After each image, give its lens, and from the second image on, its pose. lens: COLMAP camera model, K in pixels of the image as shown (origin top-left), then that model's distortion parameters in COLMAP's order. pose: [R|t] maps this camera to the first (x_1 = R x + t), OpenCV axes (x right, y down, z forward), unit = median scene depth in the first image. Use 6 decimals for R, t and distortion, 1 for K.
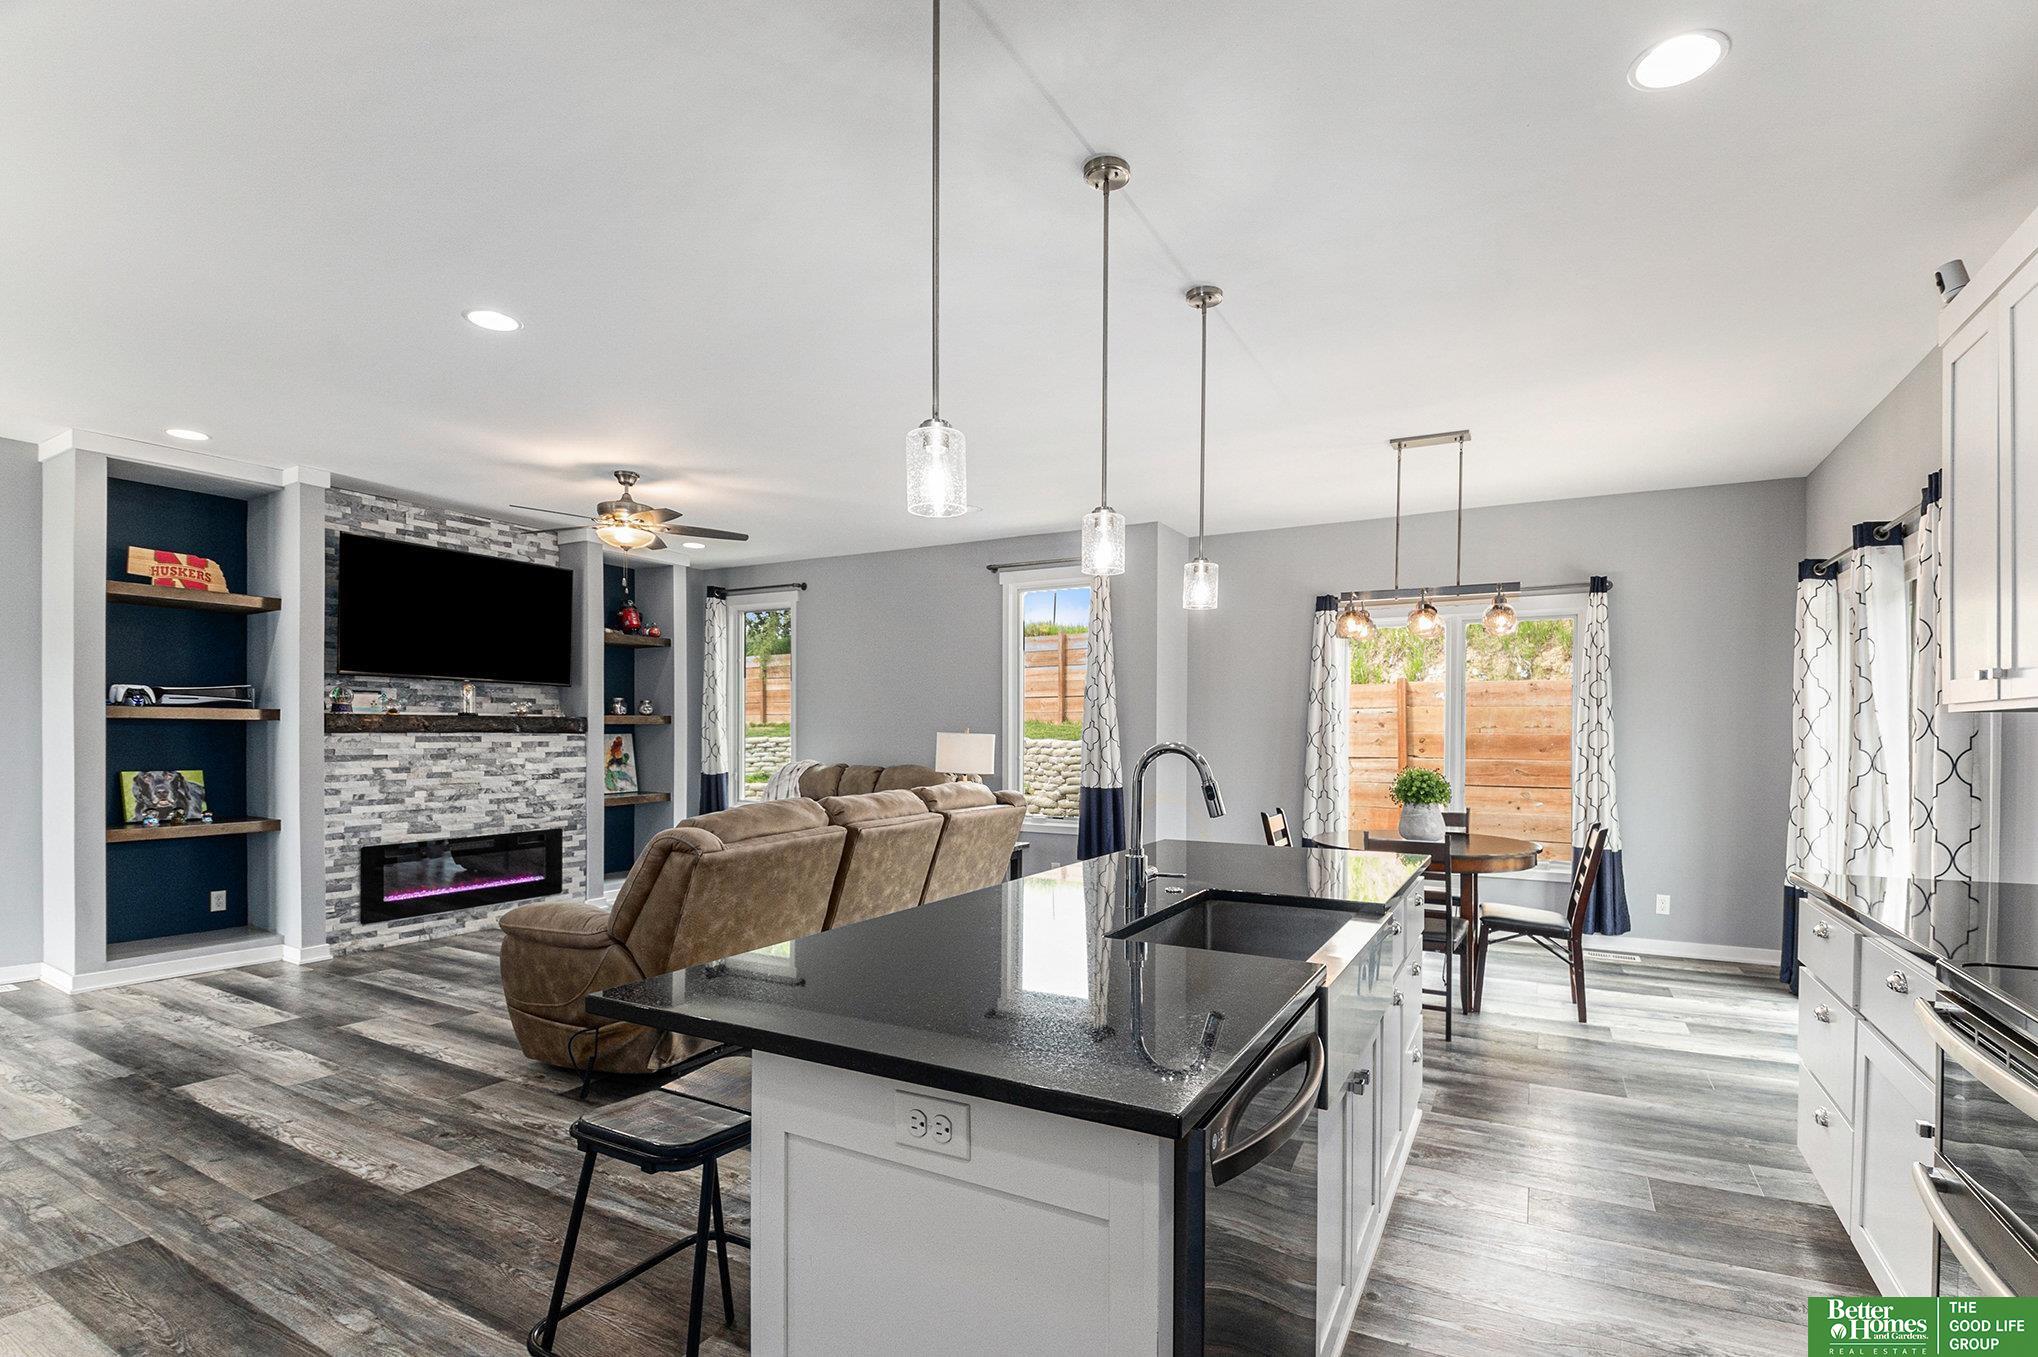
lens RADIAL K [[907.0, 0, 1043.1], [0, 907.0, 742.1], [0, 0, 1]] dist [-0.002413, -0.015129]
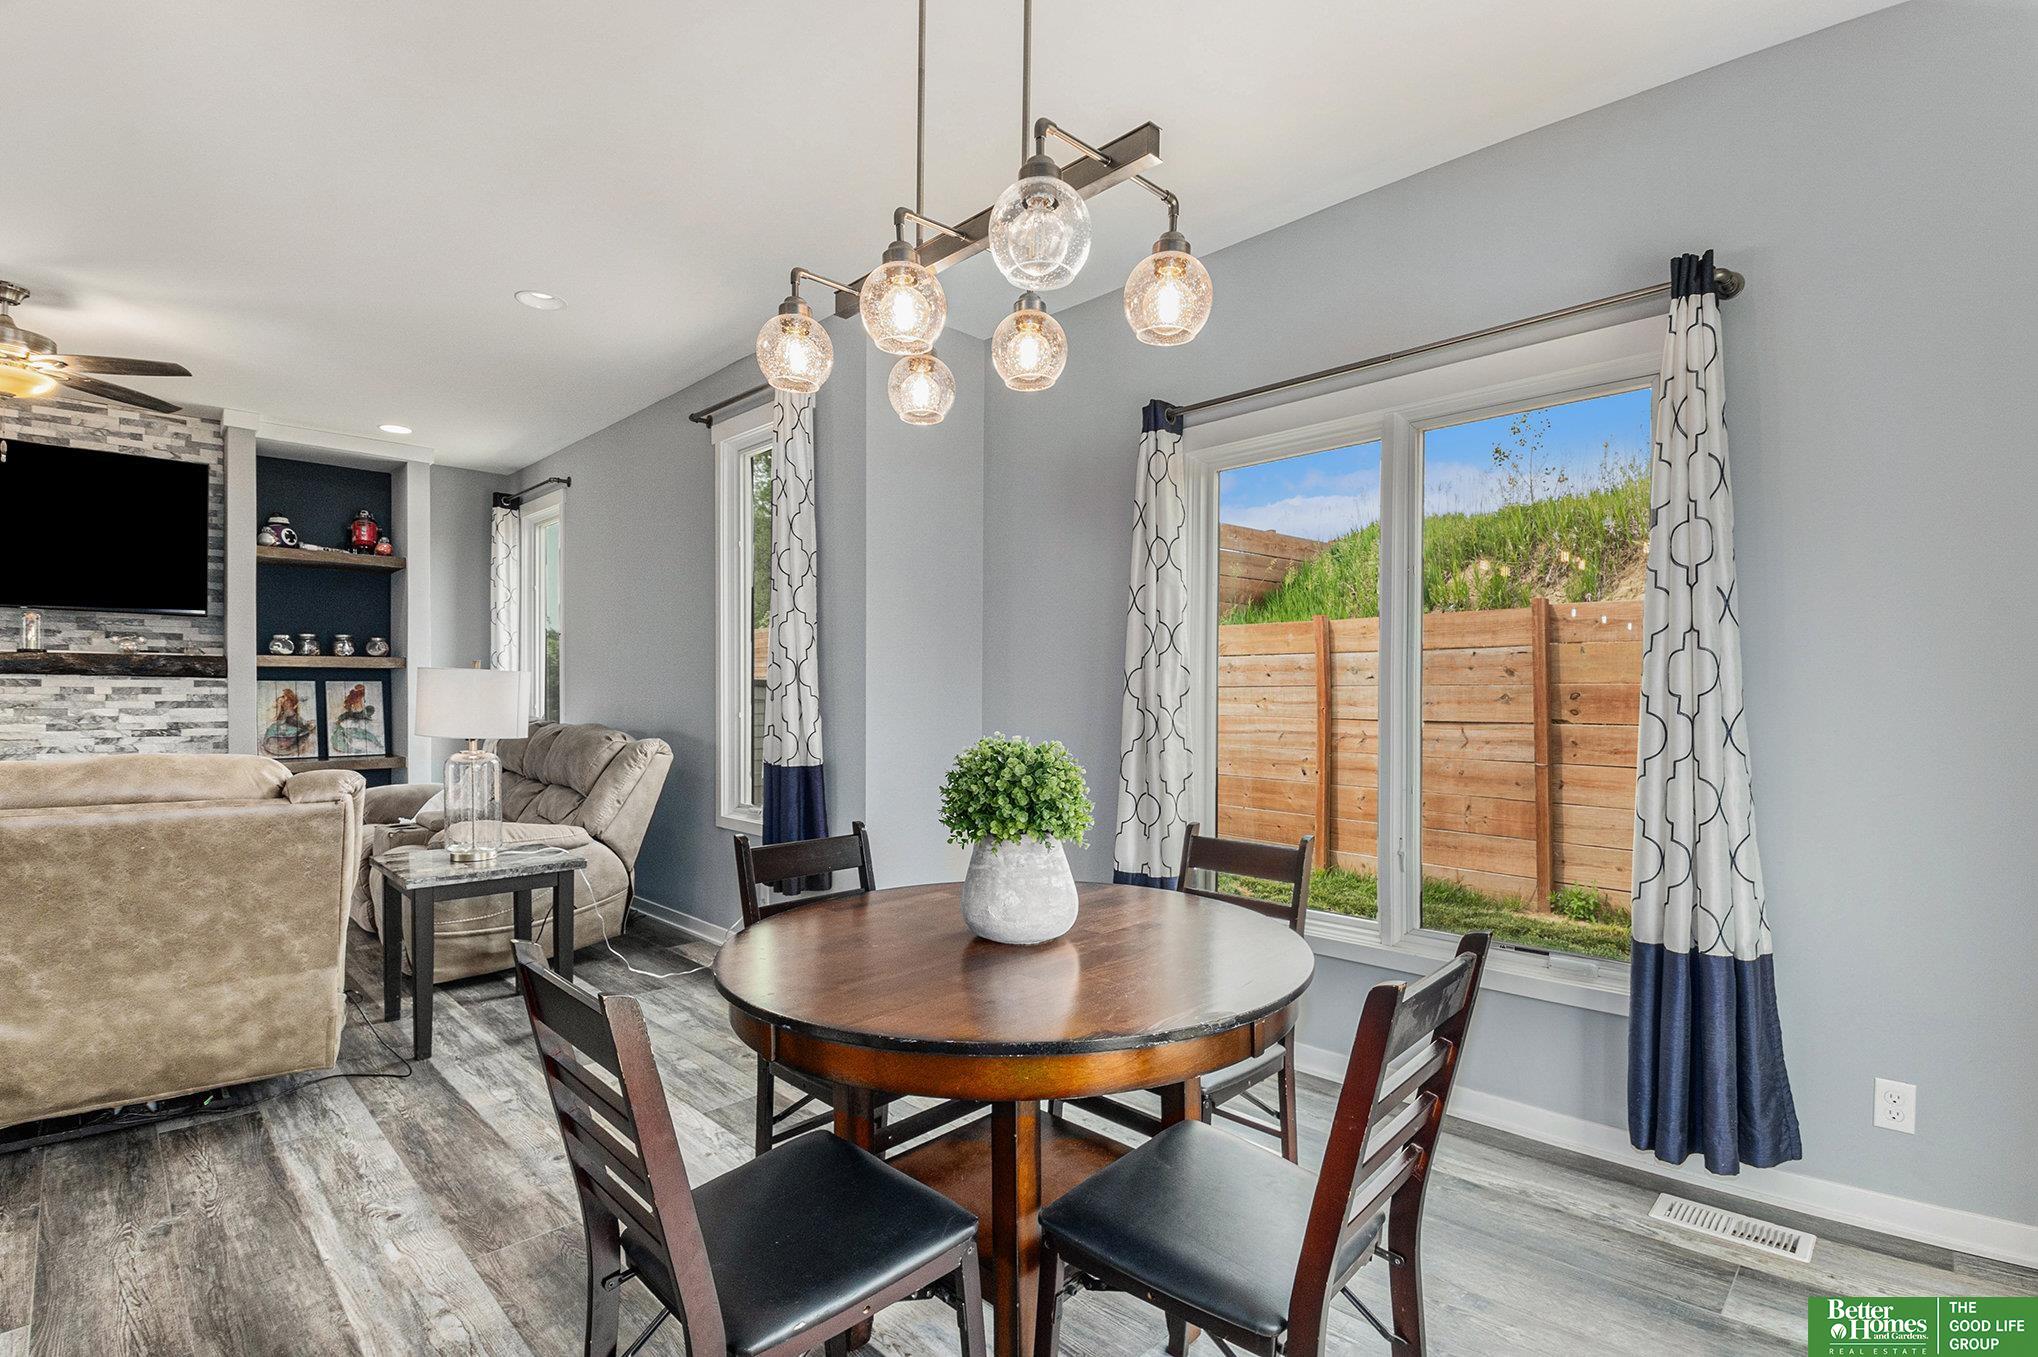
lens RADIAL K [[922.6, 0, 1040.4], [0, 922.6, 705.9], [0, 0, 1]] dist [0.000597, -0.016529]
pose [[0.962955, 0.005296, -0.269612, 0.461967], [-0.005372, 0.999985, 0.000456, 0.013077], [0.269610, 0.001010, 0.962969, 0.558083]]
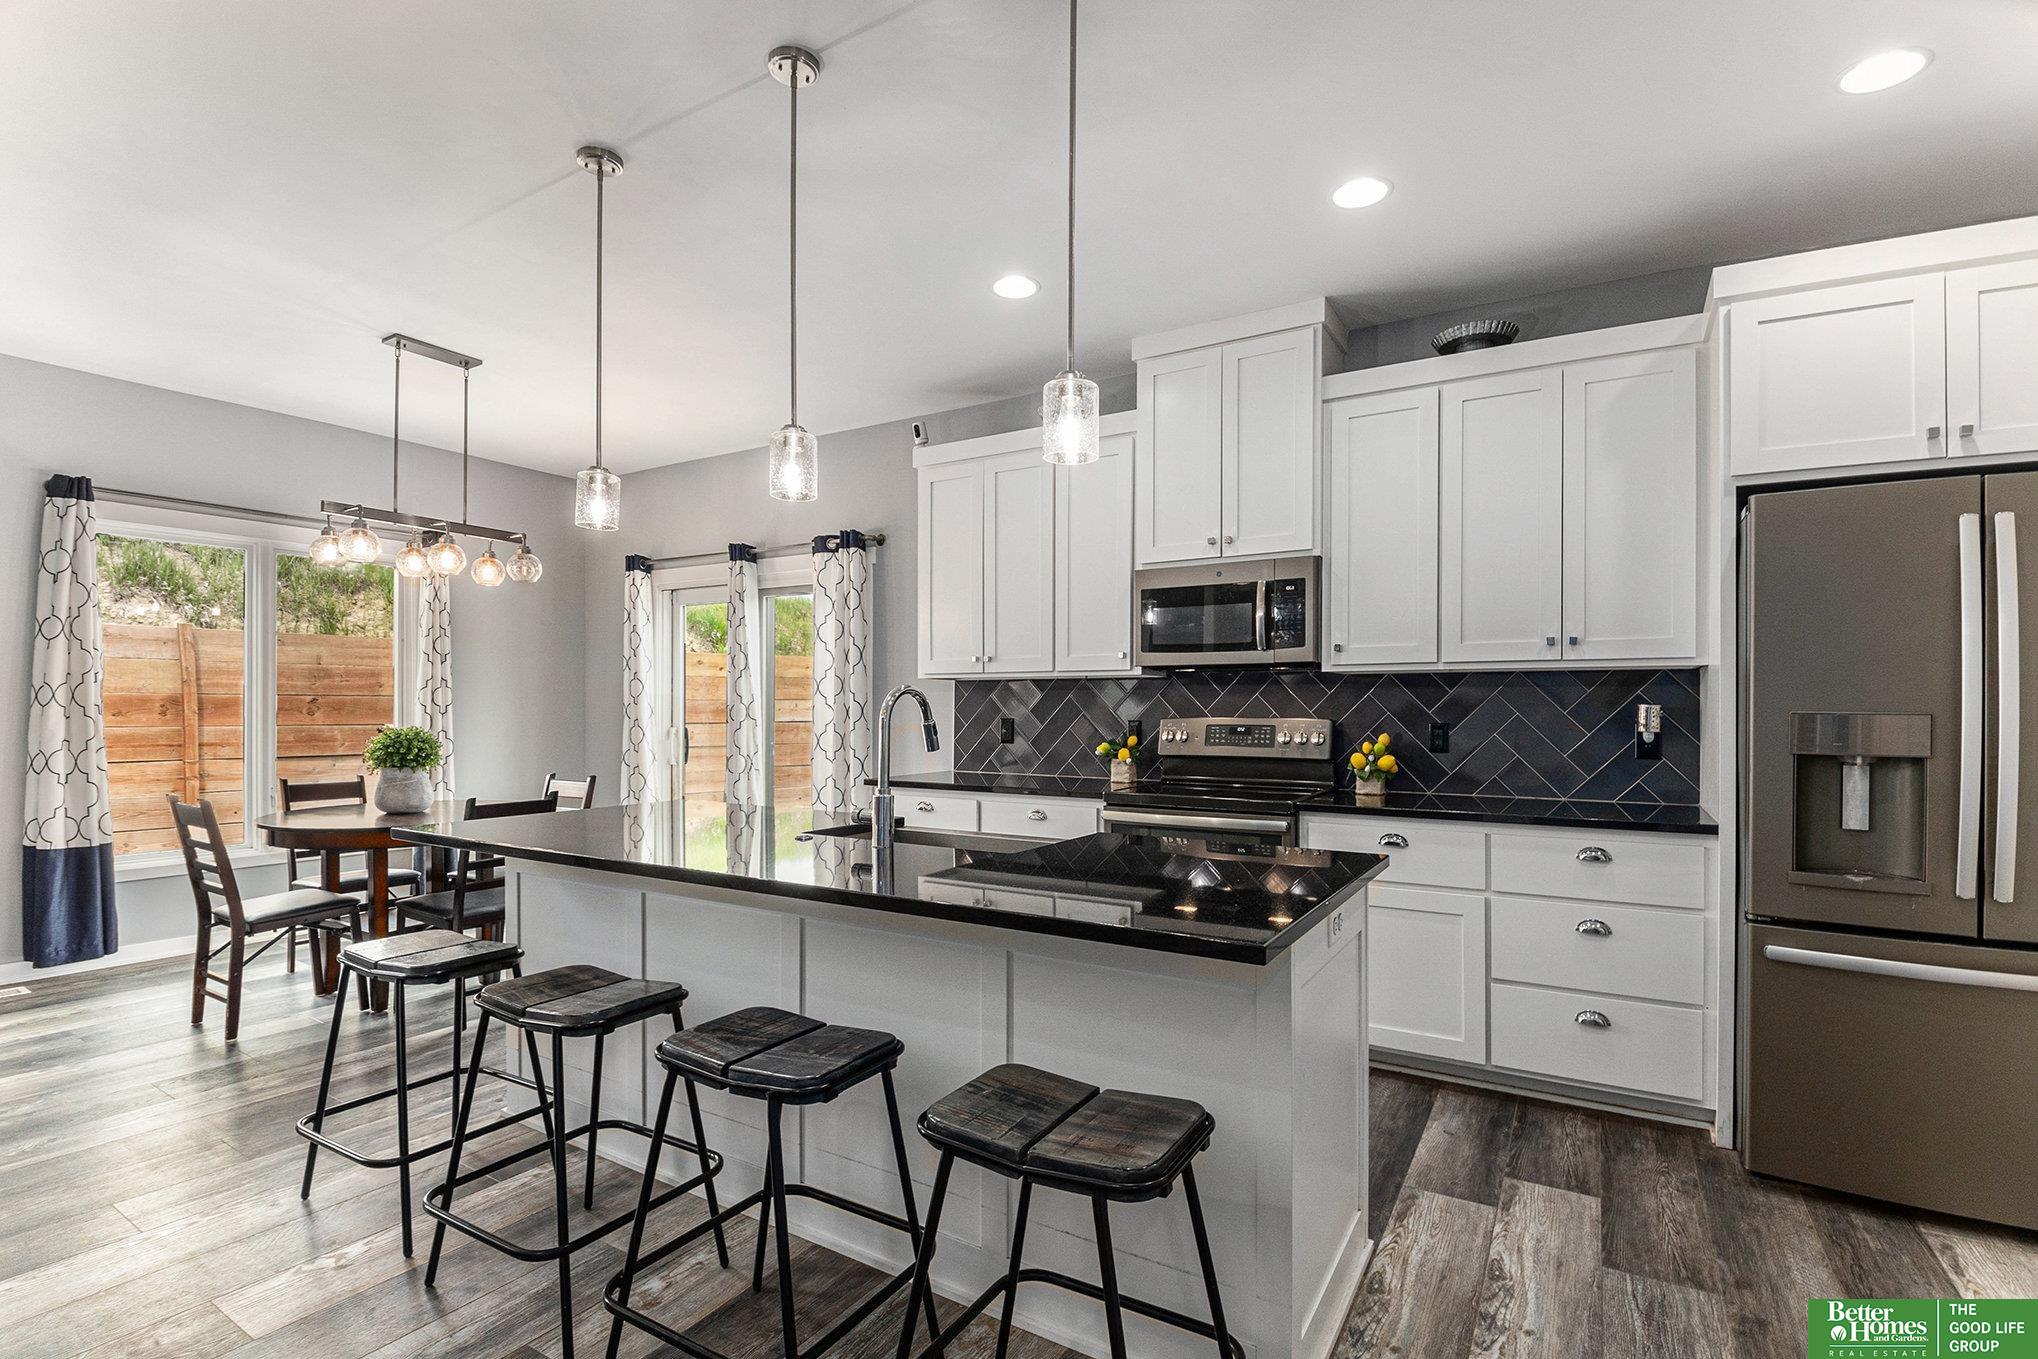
lens RADIAL K [[922.6, 0, 1040.4], [0, 922.6, 706.9], [0, 0, 1]] dist [0.000597, -0.016529]
pose [[0.051371, -0.002017, 0.998678, -0.361511], [0.004243, 0.999989, 0.001802, 0.010158], [-0.998671, 0.004145, 0.051379, 0.302620]]
